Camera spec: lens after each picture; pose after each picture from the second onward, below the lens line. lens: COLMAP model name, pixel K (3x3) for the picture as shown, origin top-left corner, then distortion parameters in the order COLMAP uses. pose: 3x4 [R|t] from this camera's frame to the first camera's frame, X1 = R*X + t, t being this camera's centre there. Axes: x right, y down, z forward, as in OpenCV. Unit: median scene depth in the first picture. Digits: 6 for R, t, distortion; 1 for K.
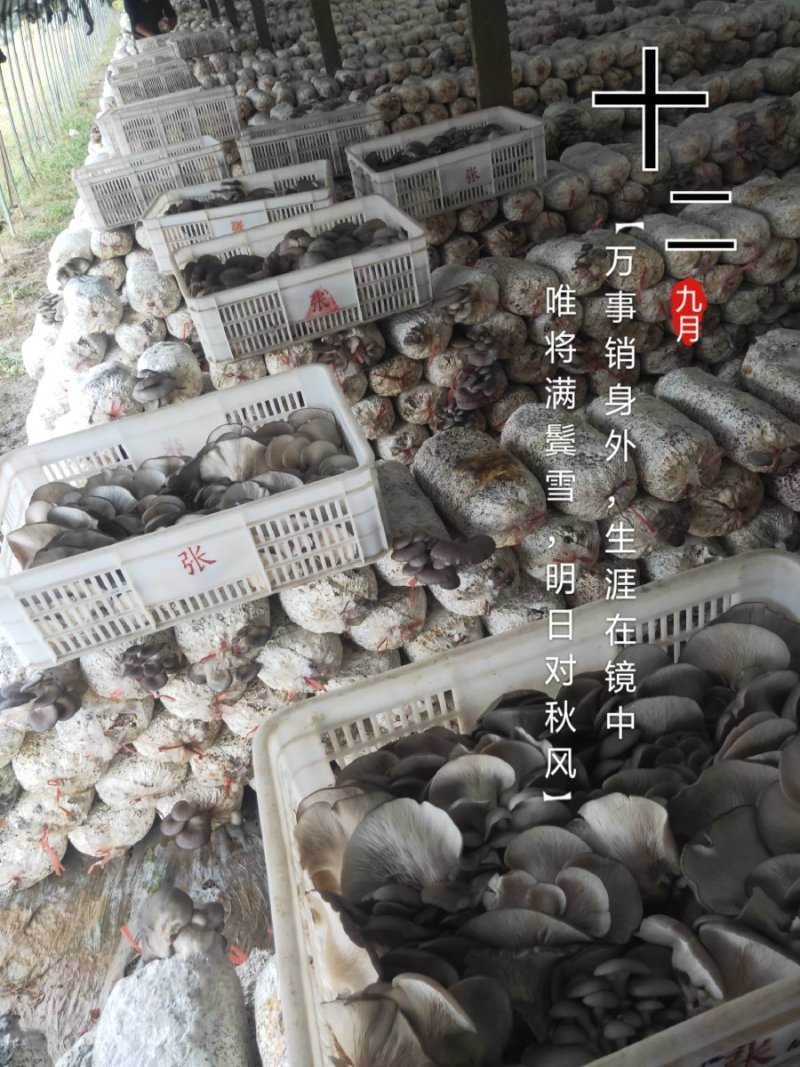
lens RADIAL K [[808.2, 0, 394.9], [0, 808.2, 534.9], [0, 0, 1]] dist [0.043066, -0.028840]
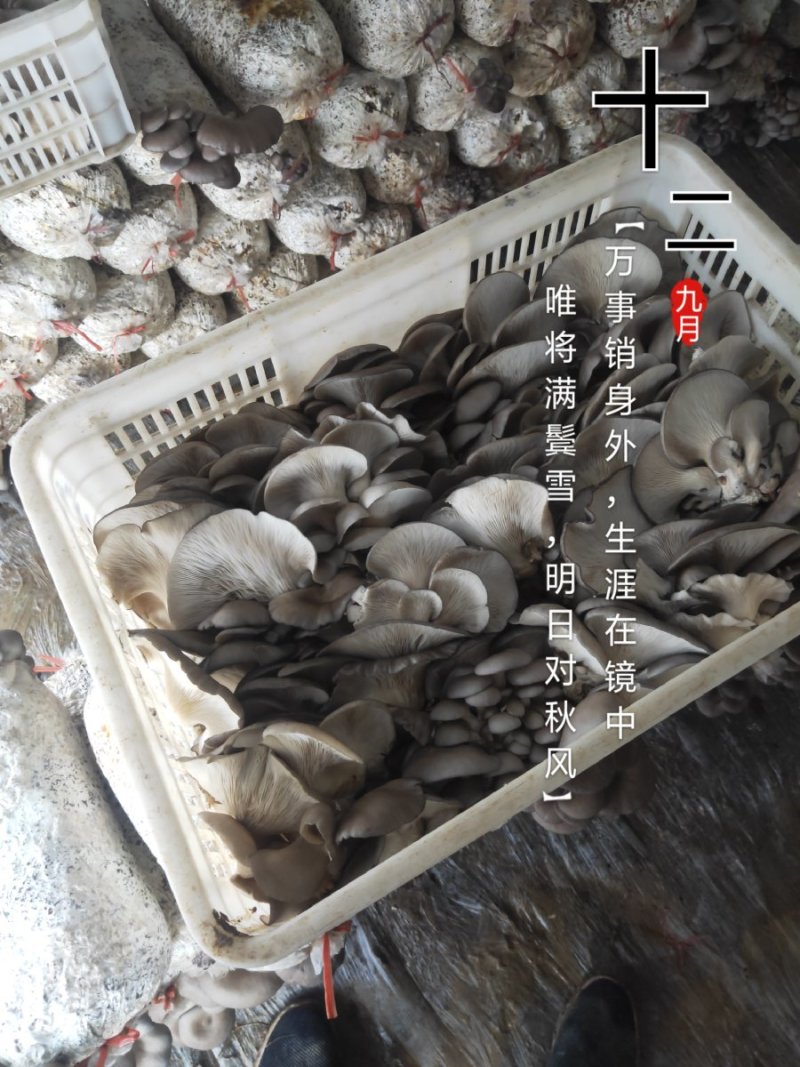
lens RADIAL K [[808.2, 0, 394.9], [0, 808.2, 534.9], [0, 0, 1]] dist [0.043066, -0.028840]
pose [[0.956321, -0.156546, 0.246866, -0.022161], [0.014564, 0.868982, 0.494629, -0.026225], [-0.291955, -0.469429, 0.833306, 0.161252]]
